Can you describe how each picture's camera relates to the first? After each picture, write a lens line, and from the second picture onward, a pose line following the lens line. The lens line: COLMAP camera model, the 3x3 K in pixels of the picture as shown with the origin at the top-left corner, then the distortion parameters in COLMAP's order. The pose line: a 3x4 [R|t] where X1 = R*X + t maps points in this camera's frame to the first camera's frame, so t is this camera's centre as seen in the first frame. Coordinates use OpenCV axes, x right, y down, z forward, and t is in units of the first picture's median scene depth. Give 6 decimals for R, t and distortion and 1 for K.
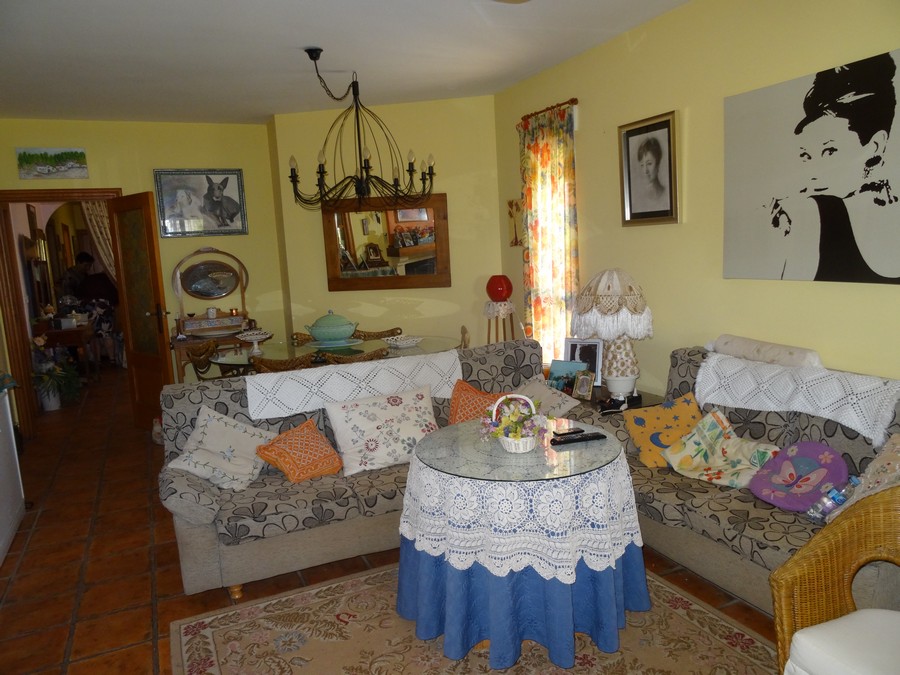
lens RADIAL K [[630.8, 0, 454.5], [0, 630.8, 336.4], [0, 0, 1]] dist [0.005049, -0.016711]
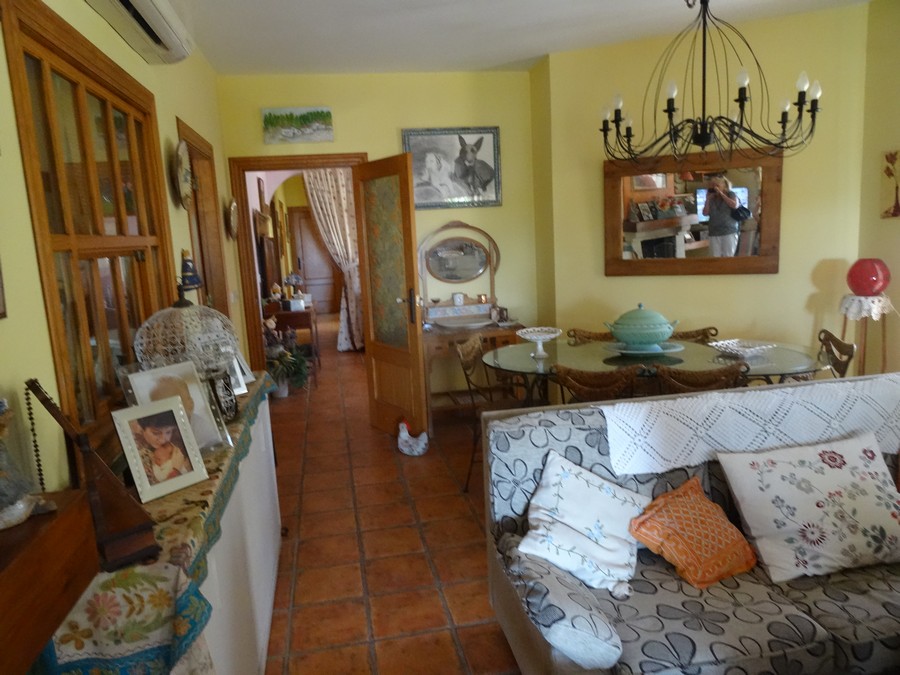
lens RADIAL K [[630.8, 0, 454.5], [0, 630.8, 336.4], [0, 0, 1]] dist [0.005049, -0.016711]
pose [[0.968732, 0.041136, -0.244676, -0.203242], [-0.033229, 0.998786, 0.036358, -0.019984], [0.245874, -0.027091, 0.968923, 0.196979]]
